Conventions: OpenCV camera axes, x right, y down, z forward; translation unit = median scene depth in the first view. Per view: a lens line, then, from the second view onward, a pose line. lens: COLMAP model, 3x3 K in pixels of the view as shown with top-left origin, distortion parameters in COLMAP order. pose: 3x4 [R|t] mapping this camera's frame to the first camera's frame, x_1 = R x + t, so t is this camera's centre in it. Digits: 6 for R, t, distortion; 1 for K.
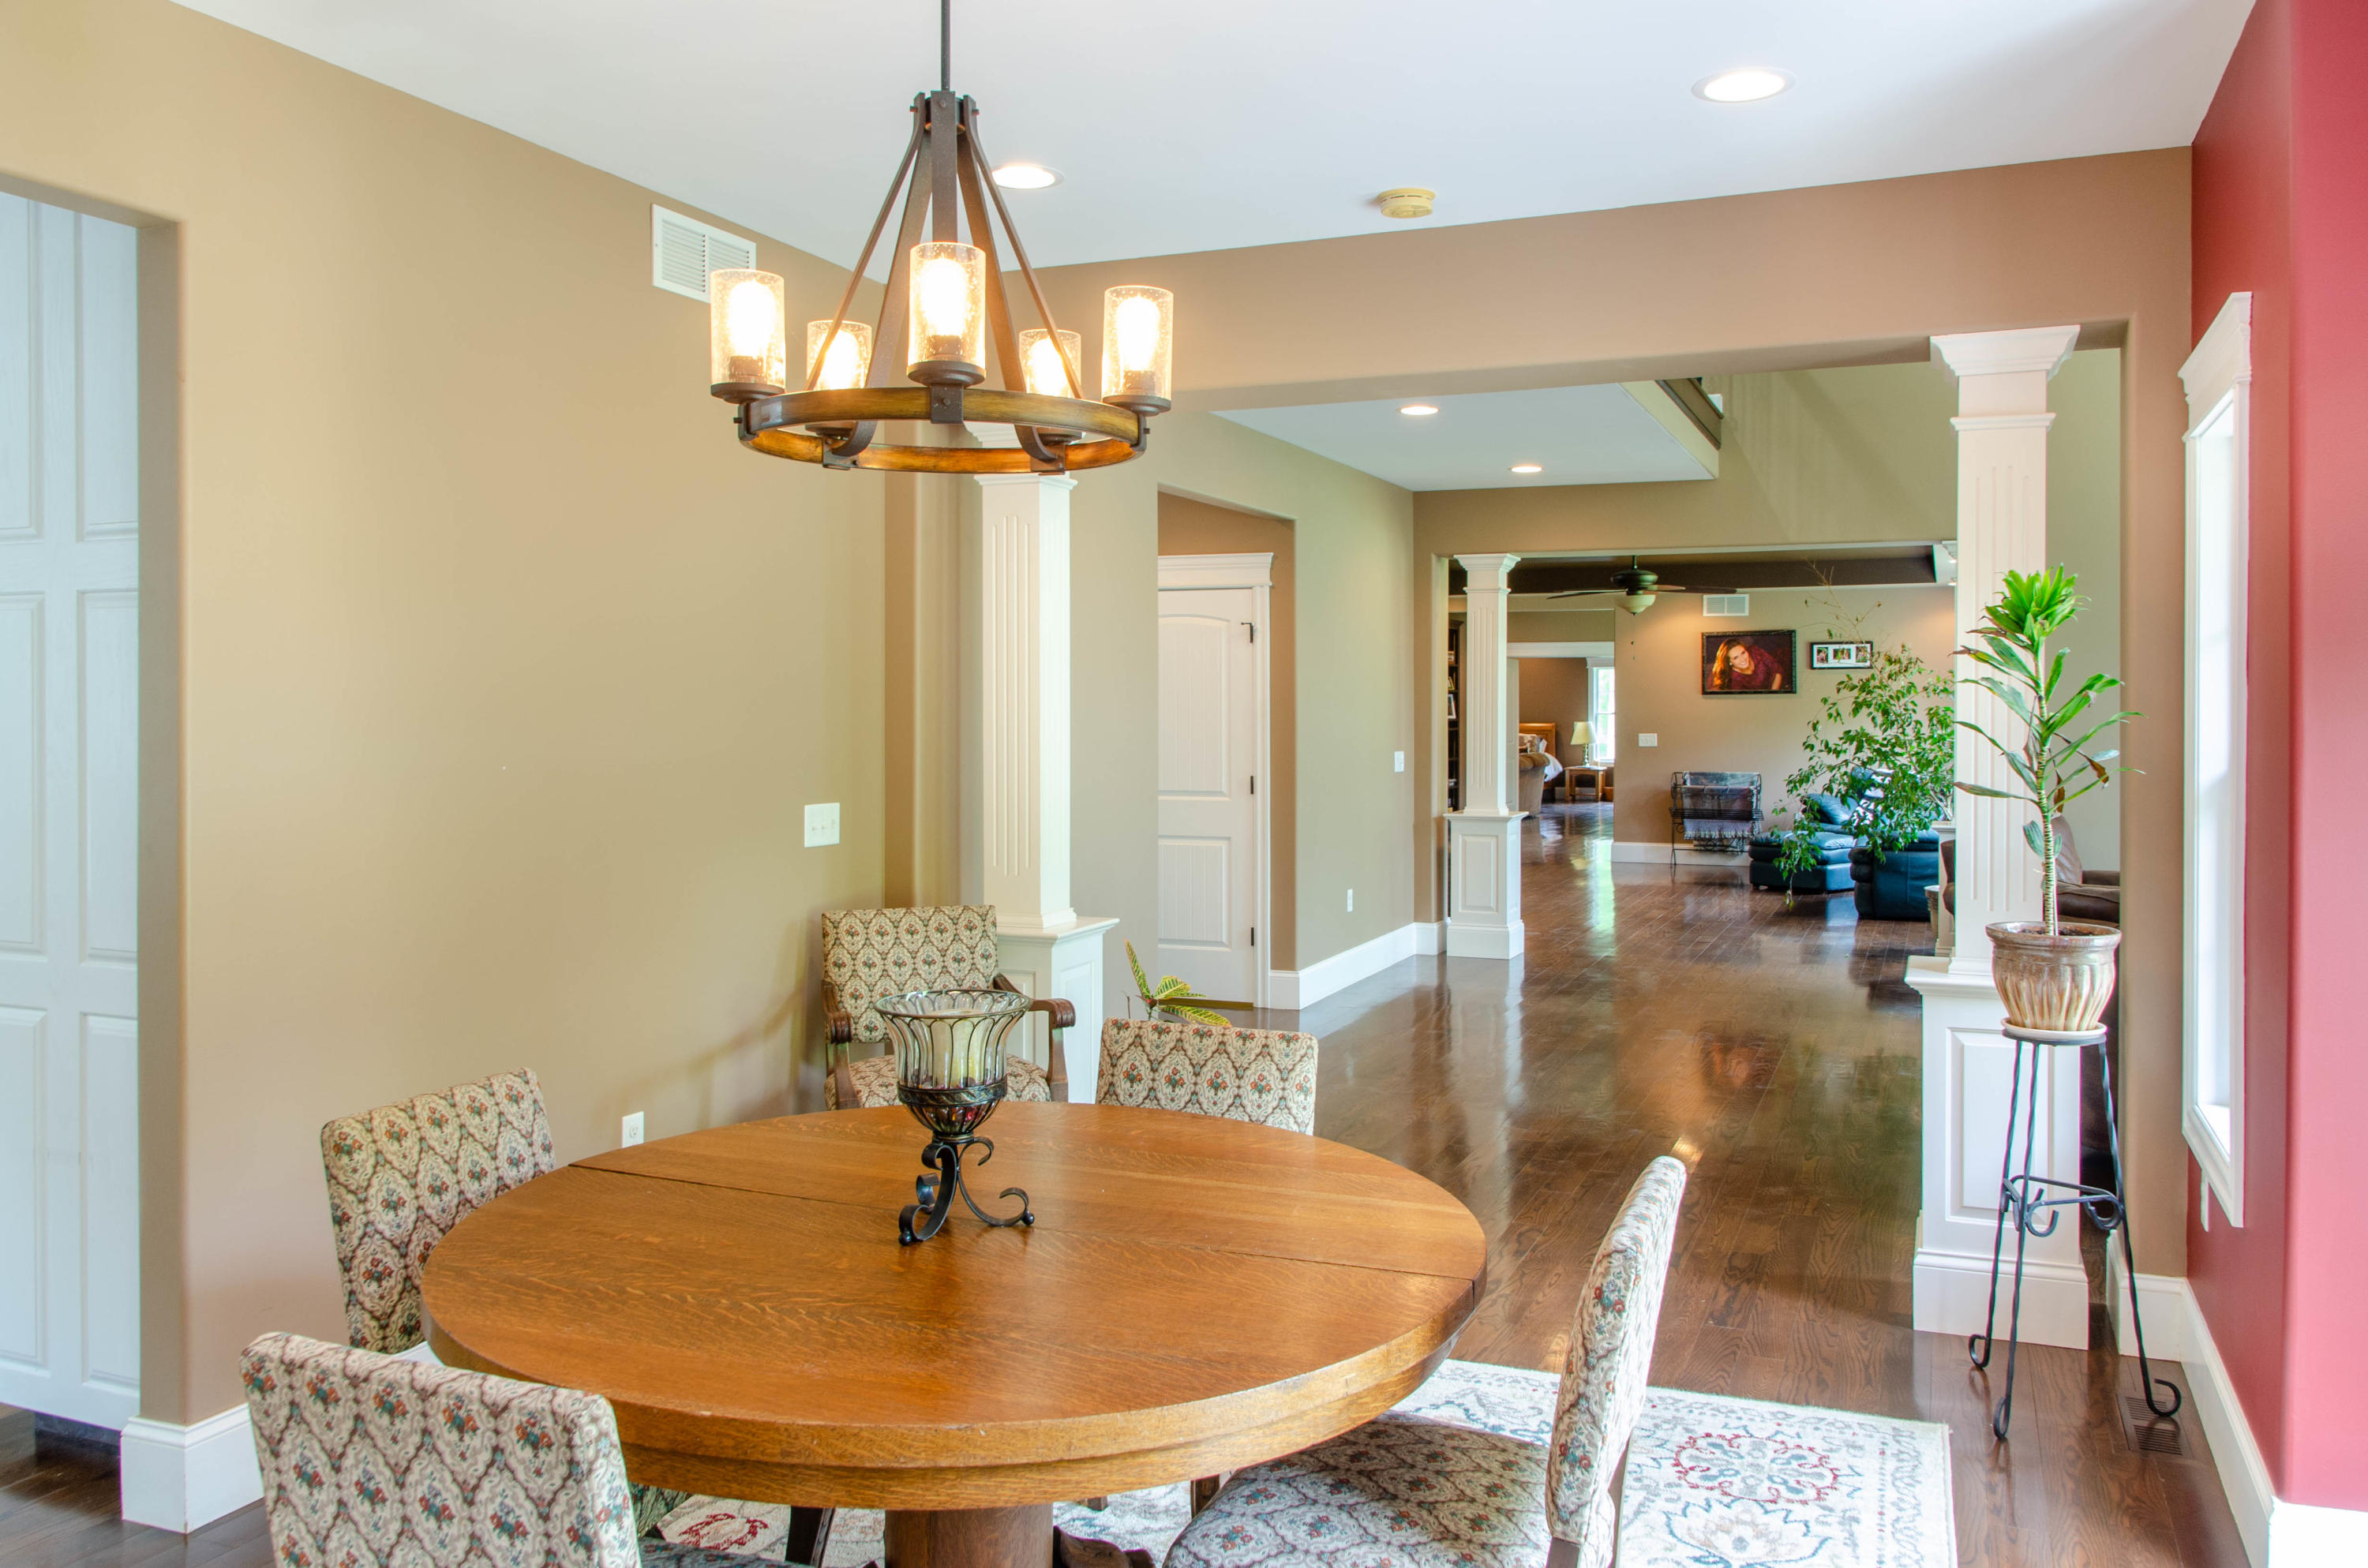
lens RADIAL K [[1789.0, 0, 1179.5], [0, 1789.0, 799.9], [0, 0, 1]] dist [0.029355, -0.031722]
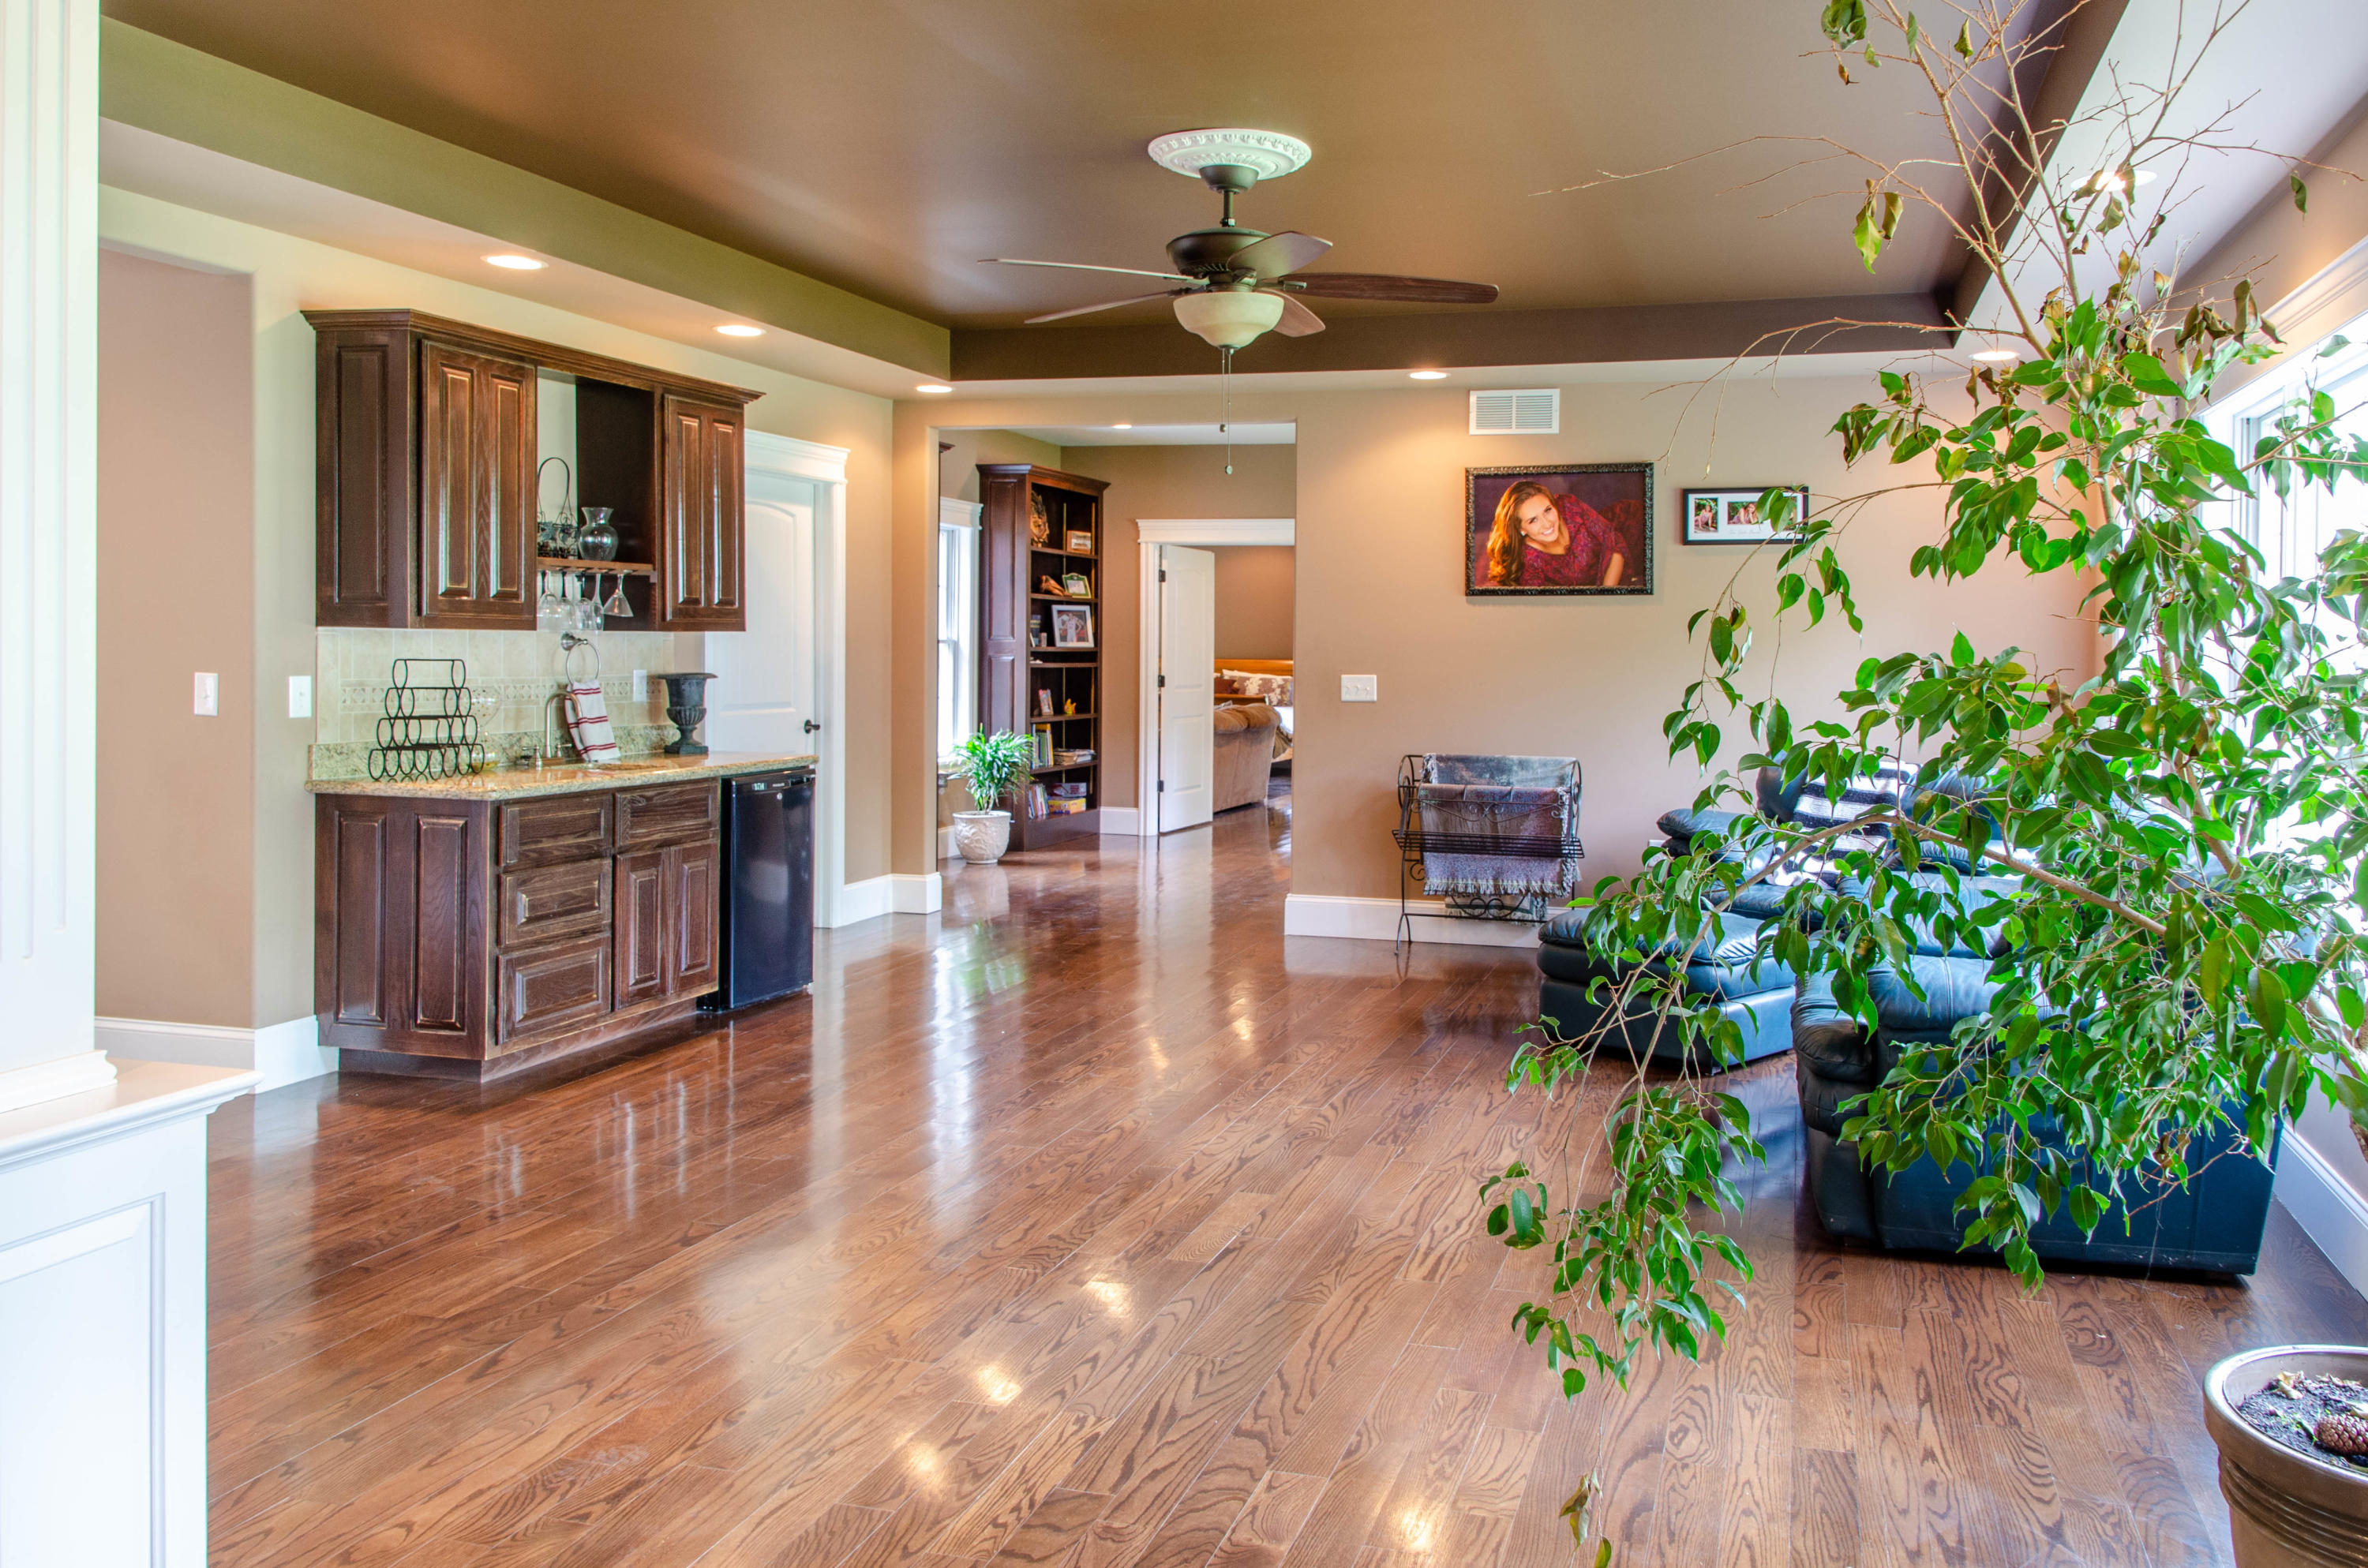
lens RADIAL K [[1875.3, 0, 1209.3], [0, 1875.3, 770.0], [0, 0, 1]] dist [0.003463, 0.005333]
pose [[0.995314, 0.007758, 0.096388, 0.175490], [-0.009139, 0.999862, 0.013894, -0.018135], [-0.096267, -0.014710, 0.995247, 0.505131]]
